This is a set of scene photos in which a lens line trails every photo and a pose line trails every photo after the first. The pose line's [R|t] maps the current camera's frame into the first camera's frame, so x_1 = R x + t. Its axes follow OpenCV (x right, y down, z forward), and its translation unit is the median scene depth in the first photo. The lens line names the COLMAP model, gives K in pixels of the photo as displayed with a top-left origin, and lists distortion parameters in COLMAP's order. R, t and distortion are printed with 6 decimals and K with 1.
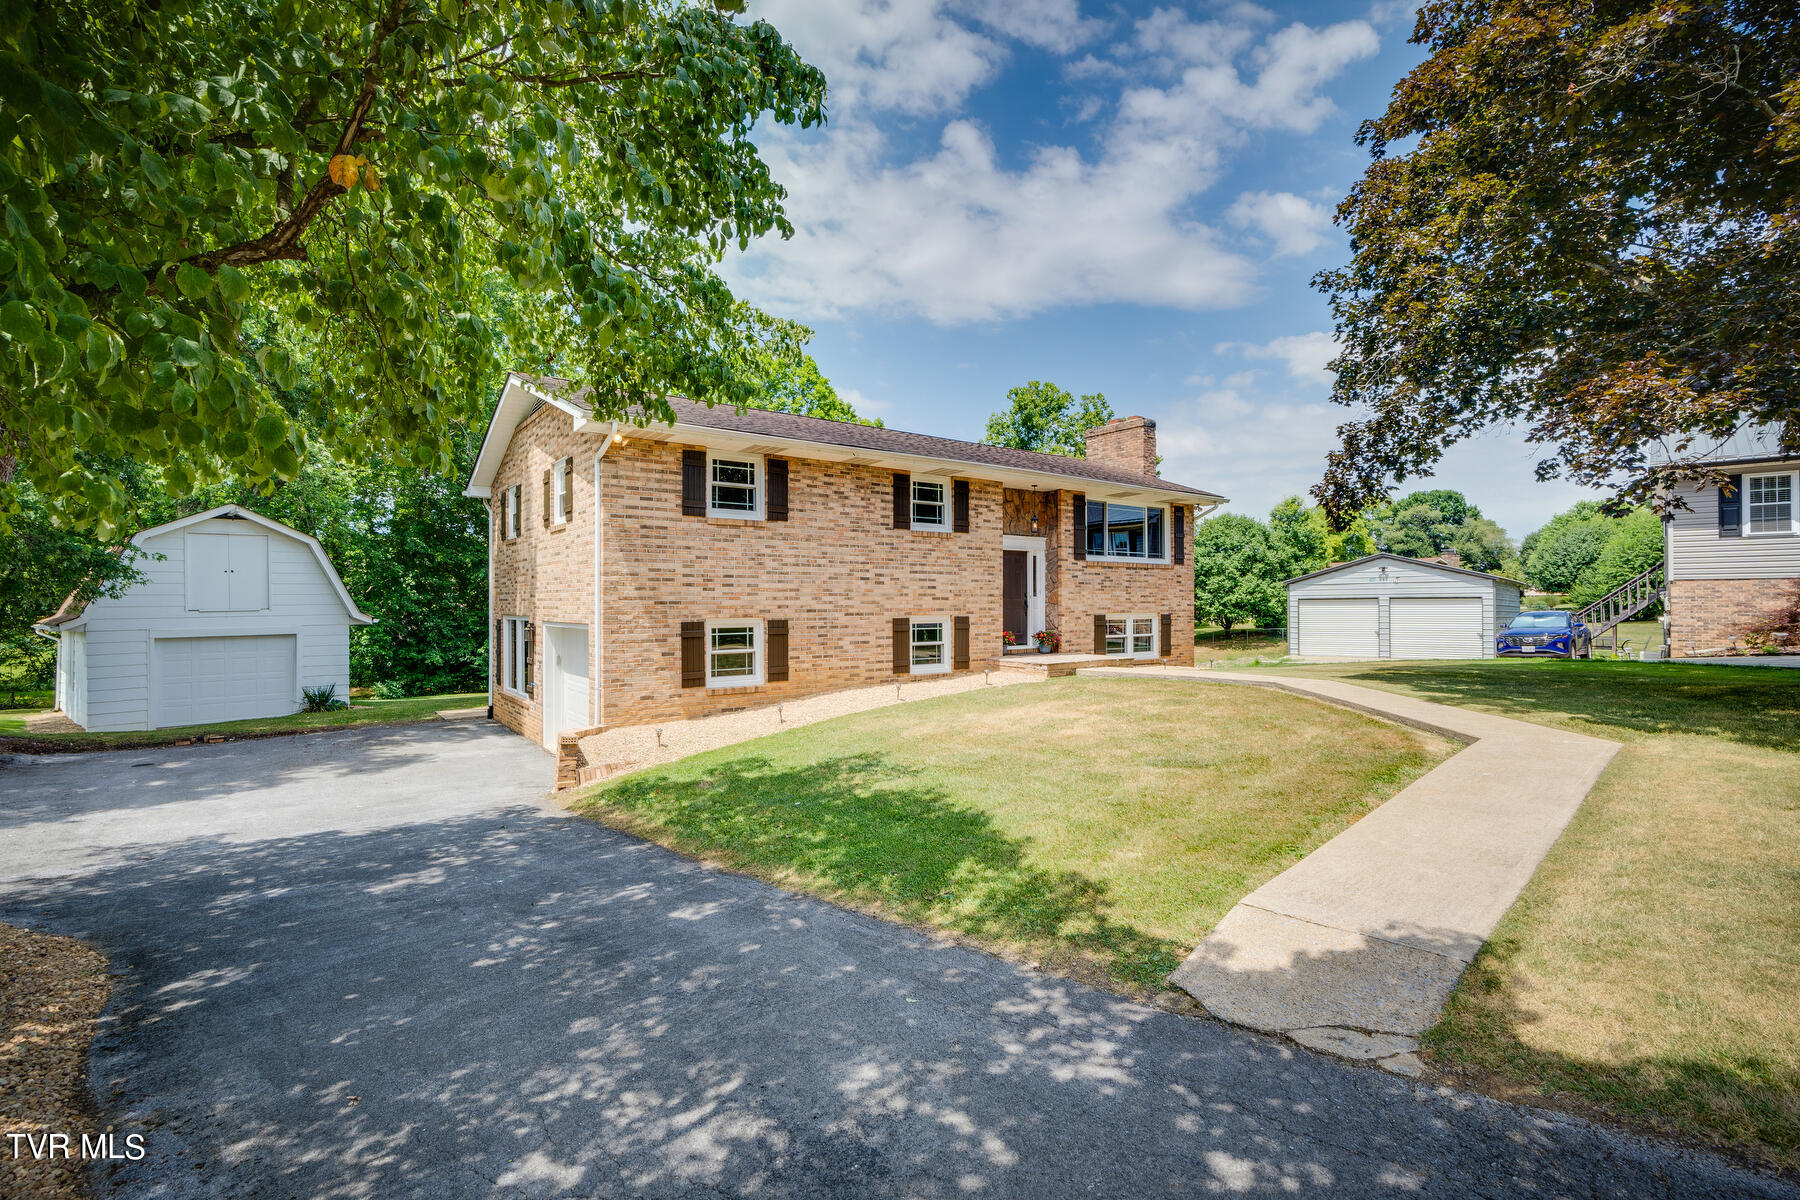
lens RADIAL K [[825.7, 0, 902.4], [0, 825.7, 599.7], [0, 0, 1]] dist [-0.005610, 0.000973]
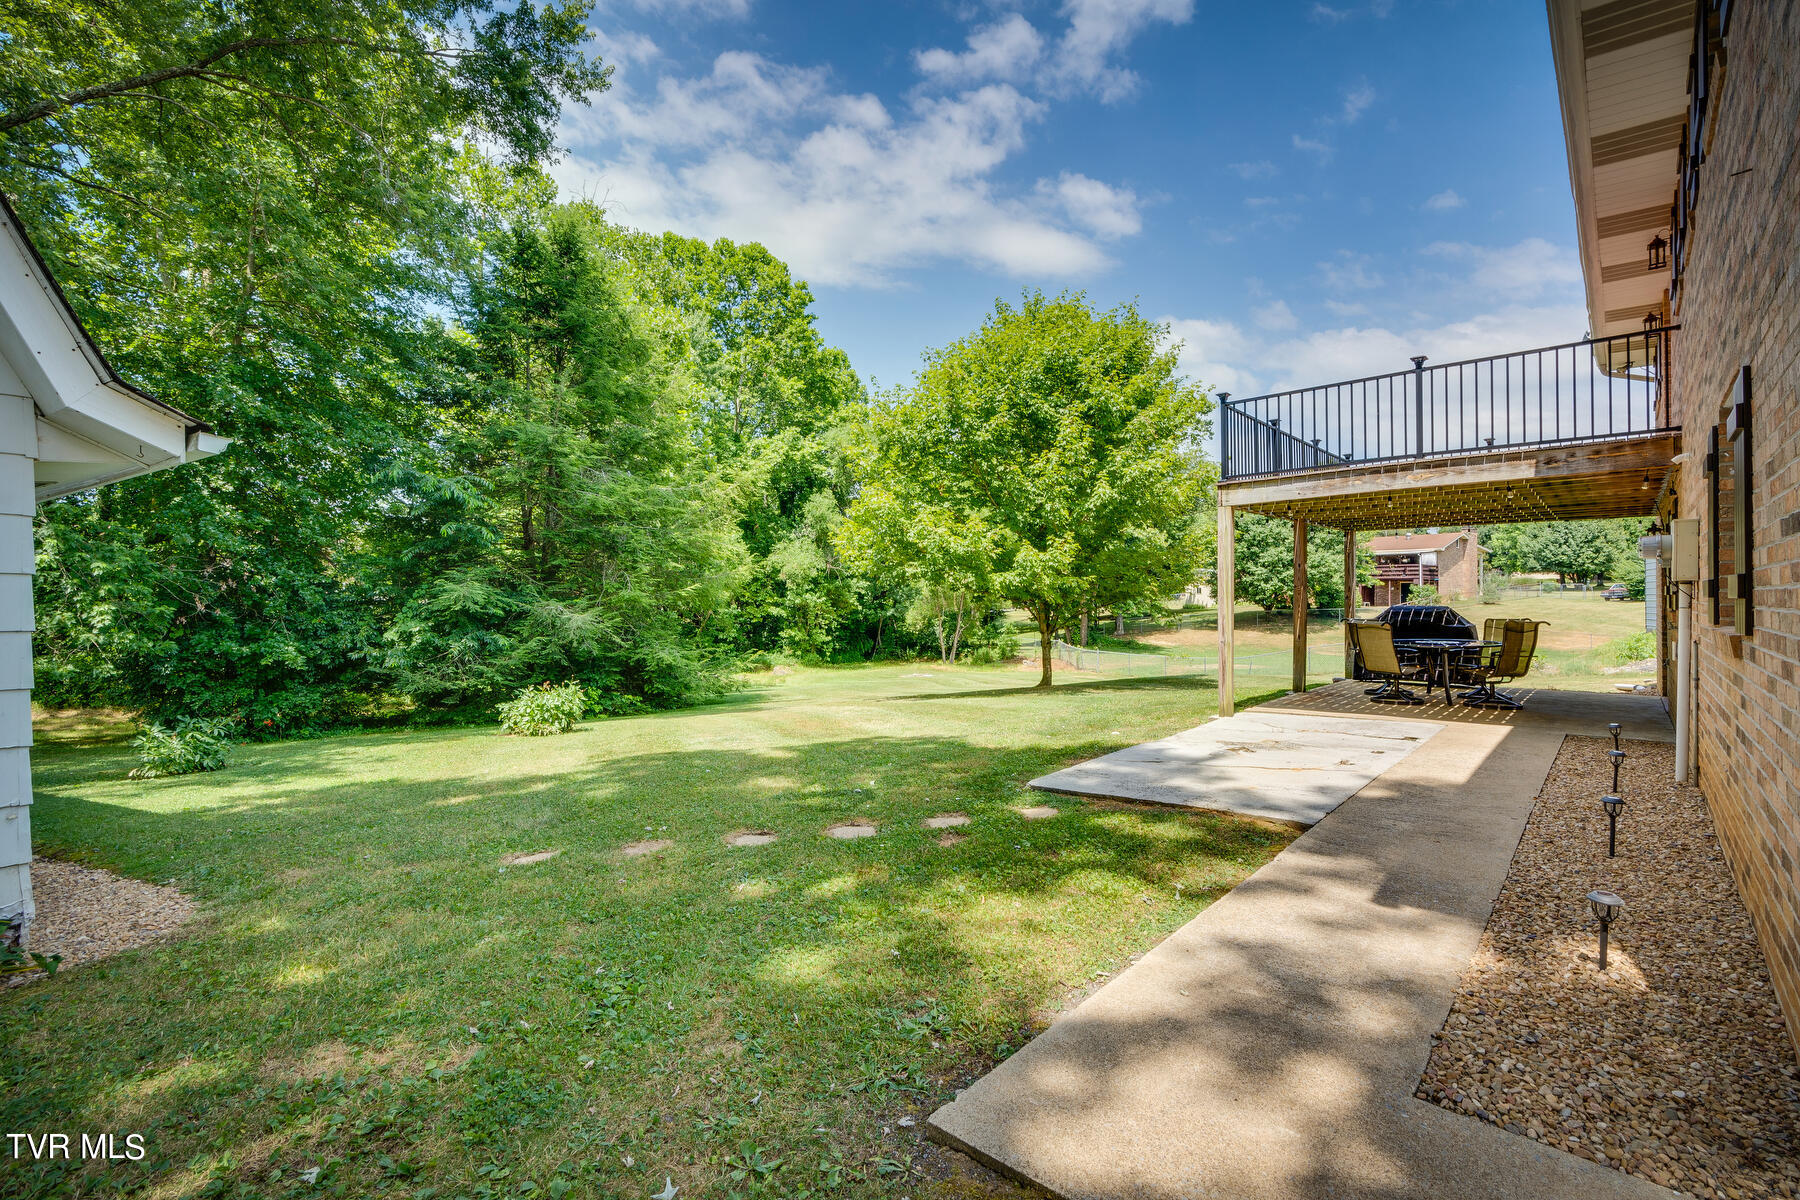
lens RADIAL K [[825.7, 0, 892.2], [0, 825.7, 587.2], [0, 0, 1]] dist [-0.005610, 0.000973]
pose [[0.980733, 0.004555, 0.195301, -0.512451], [-0.003665, 0.999981, -0.004921, 0.055658], [-0.195319, 0.004110, 0.980731, 0.767715]]
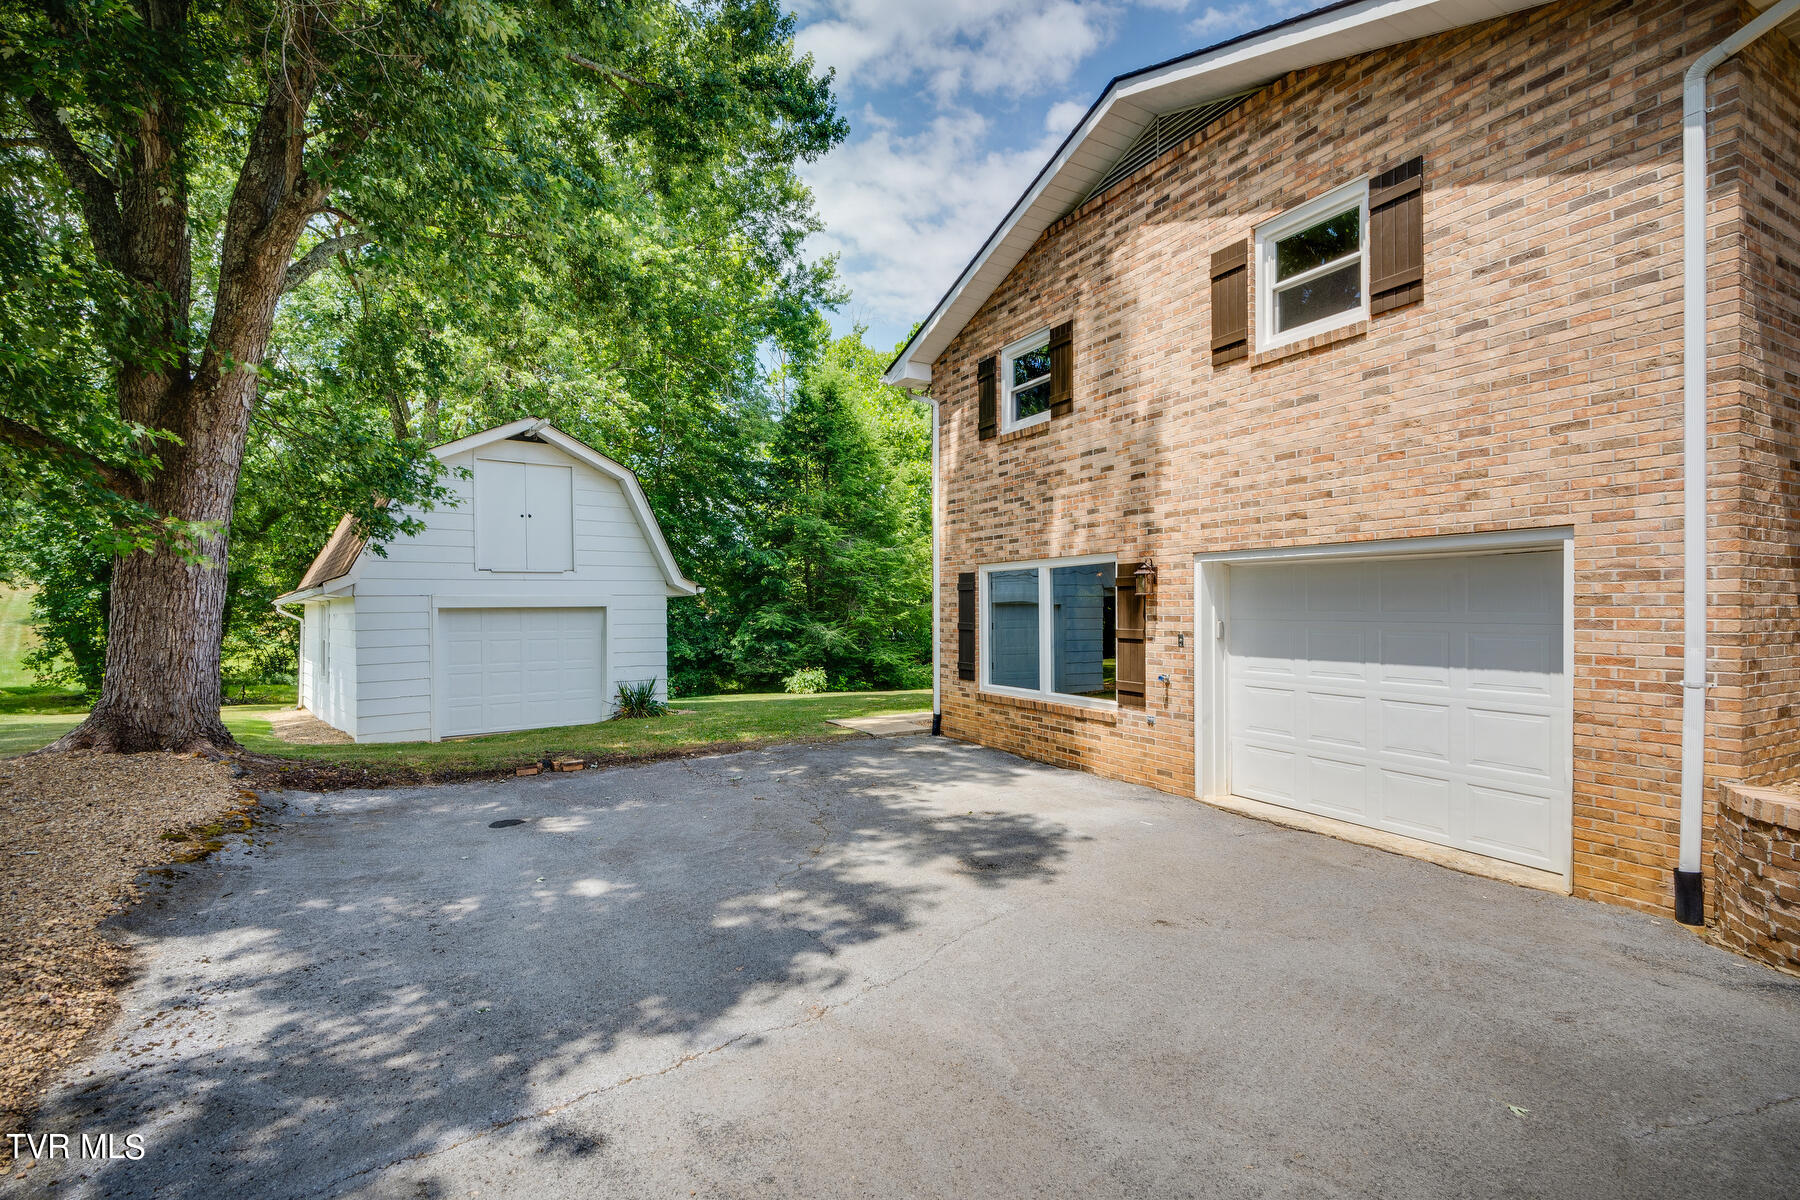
lens RADIAL K [[825.7, 0, 897.3], [0, 825.7, 612.1], [0, 0, 1]] dist [-0.005610, 0.000973]
pose [[0.989655, -0.000300, -0.143467, -0.361148], [0.001381, 0.999971, 0.007435, 0.038665], [0.143460, -0.007556, 0.989627, 0.311201]]
